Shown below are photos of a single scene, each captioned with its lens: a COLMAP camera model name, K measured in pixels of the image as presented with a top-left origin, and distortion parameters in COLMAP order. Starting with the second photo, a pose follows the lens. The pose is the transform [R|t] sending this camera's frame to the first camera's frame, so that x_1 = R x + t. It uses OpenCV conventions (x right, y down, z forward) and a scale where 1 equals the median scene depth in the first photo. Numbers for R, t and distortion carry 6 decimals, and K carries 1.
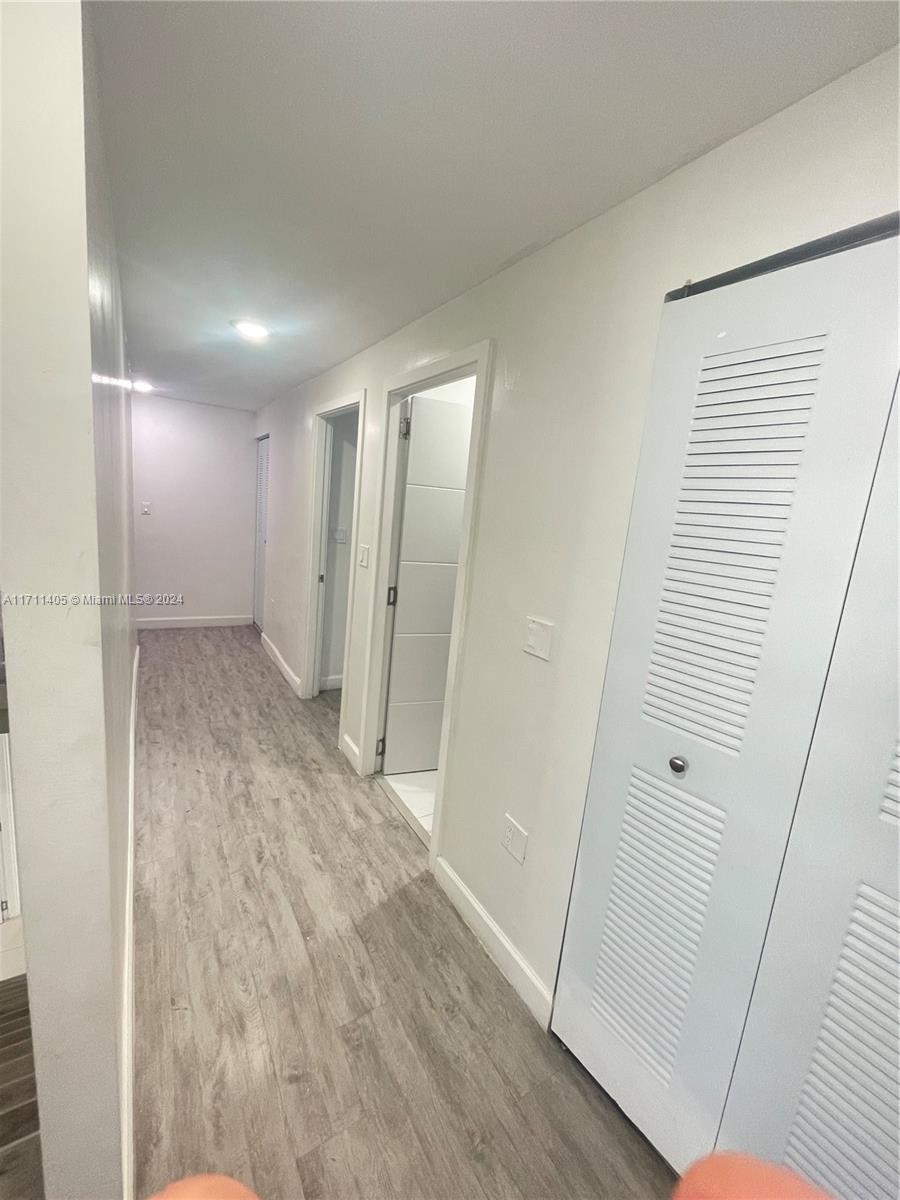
lens RADIAL K [[487.3, 0, 449.3], [0, 487.3, 600.6], [0, 0, 1]] dist [-0.003319, -0.002005]
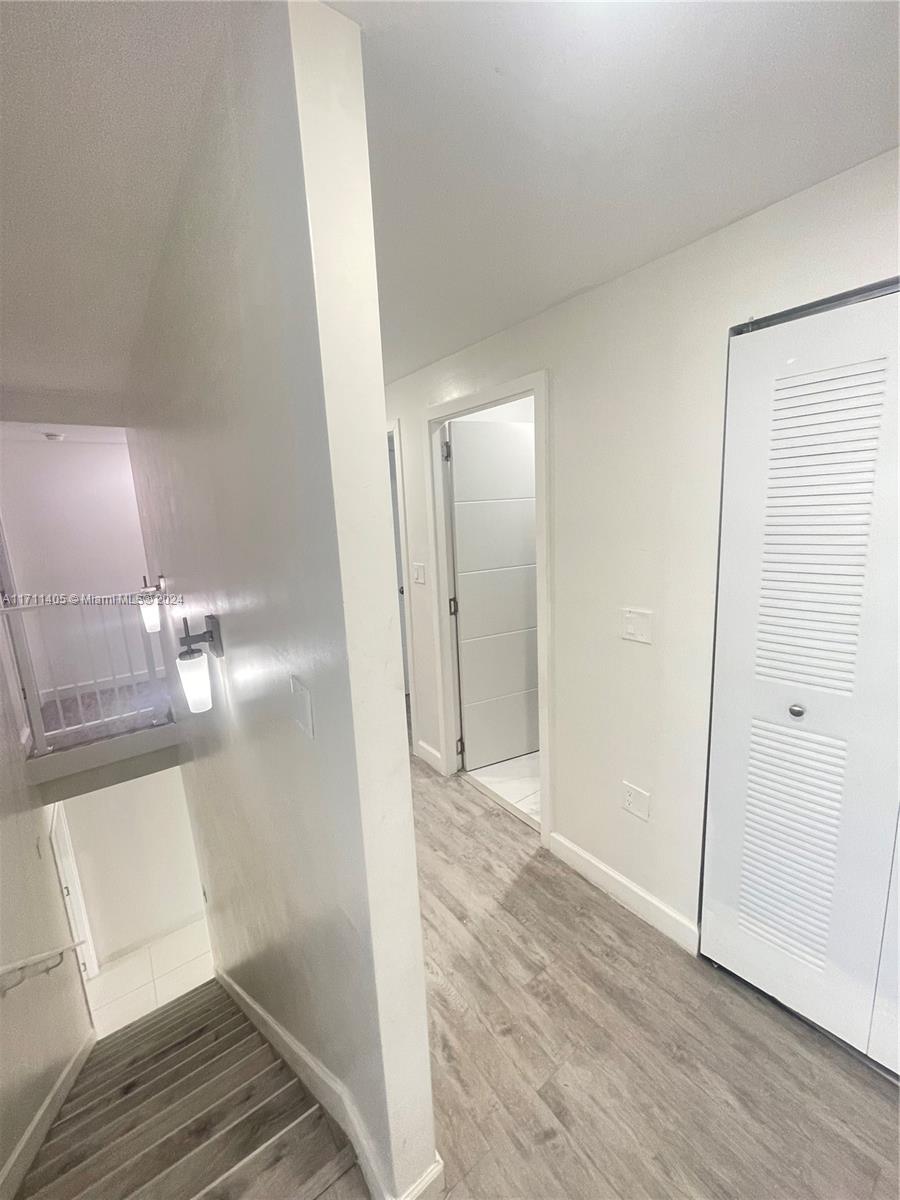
lens RADIAL K [[487.3, 0, 451.0], [0, 487.3, 601.4], [0, 0, 1]] dist [-0.003319, -0.002005]
pose [[0.986541, -0.158353, 0.040749, -0.250066], [0.157872, 0.987349, 0.014795, -0.056729], [-0.042576, -0.008163, 0.999060, -0.115124]]
